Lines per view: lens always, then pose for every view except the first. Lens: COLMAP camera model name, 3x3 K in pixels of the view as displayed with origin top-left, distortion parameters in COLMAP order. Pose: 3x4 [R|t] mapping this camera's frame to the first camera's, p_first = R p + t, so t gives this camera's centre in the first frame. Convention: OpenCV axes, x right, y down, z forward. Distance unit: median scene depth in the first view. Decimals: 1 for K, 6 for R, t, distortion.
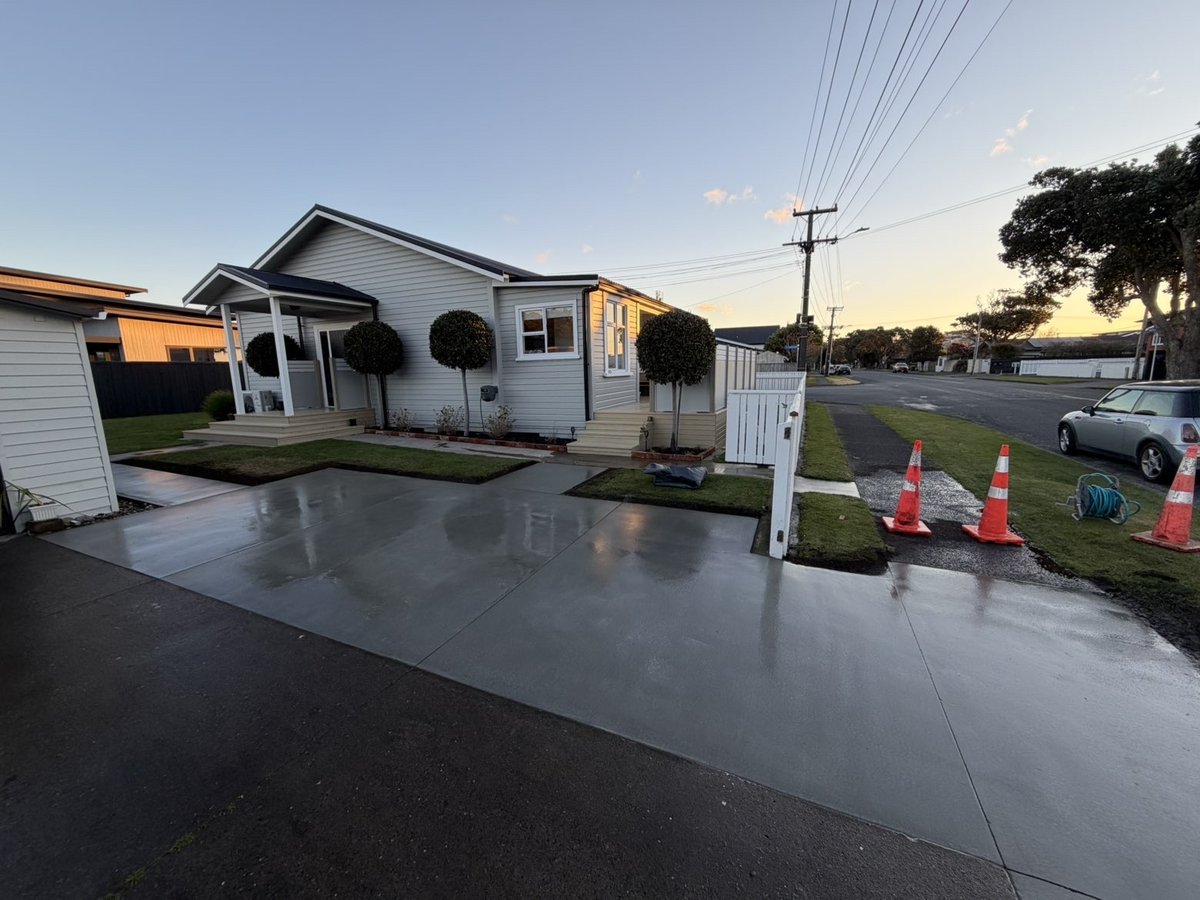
lens RADIAL K [[475.6, 0, 600.0], [0, 475.6, 450.0], [0, 0, 1]] dist [0.000557, -0.000074]
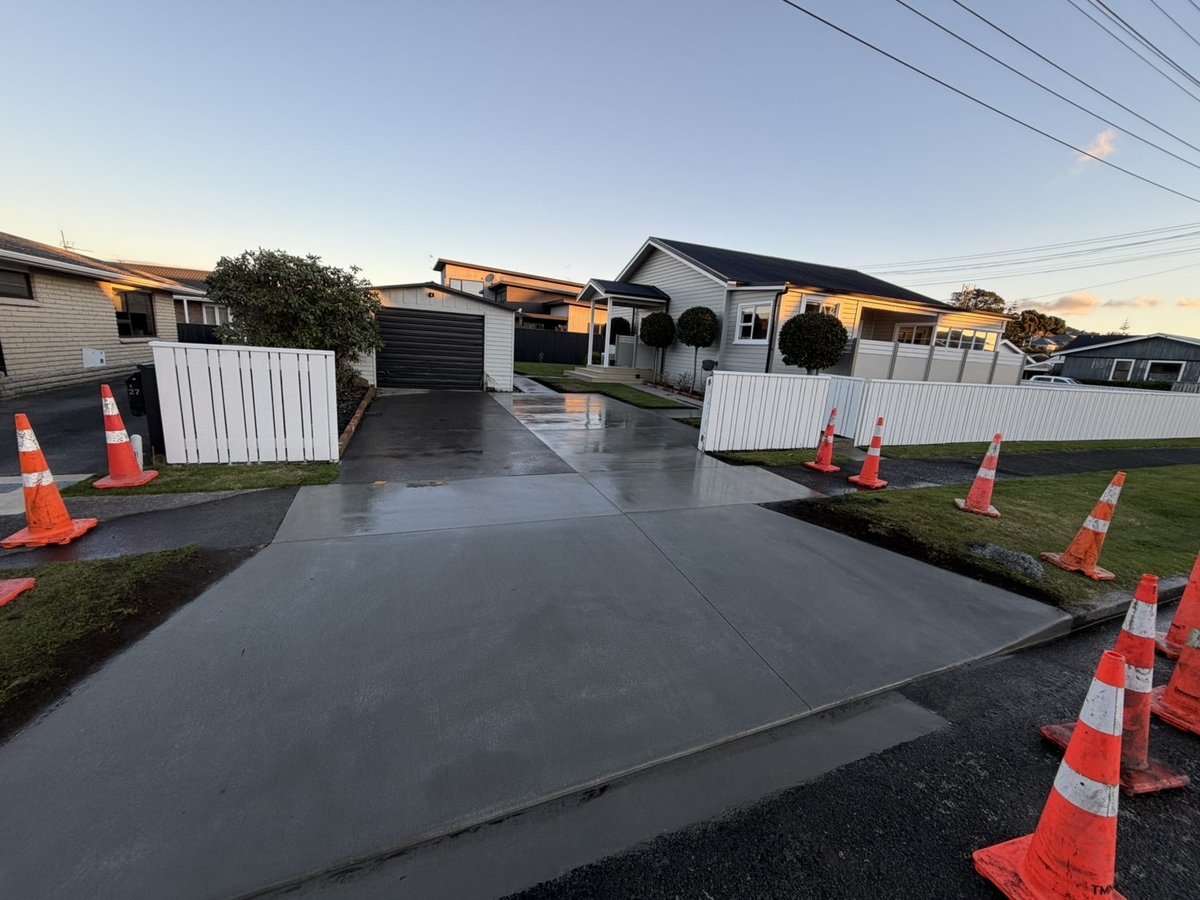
lens RADIAL K [[475.6, 0, 600.0], [0, 475.6, 450.0], [0, 0, 1]] dist [0.000557, -0.000074]
pose [[0.713002, 0.215915, -0.667090, 0.533995], [-0.198578, 0.974635, 0.103212, 0.045144], [0.672454, 0.058879, 0.737793, -0.251945]]
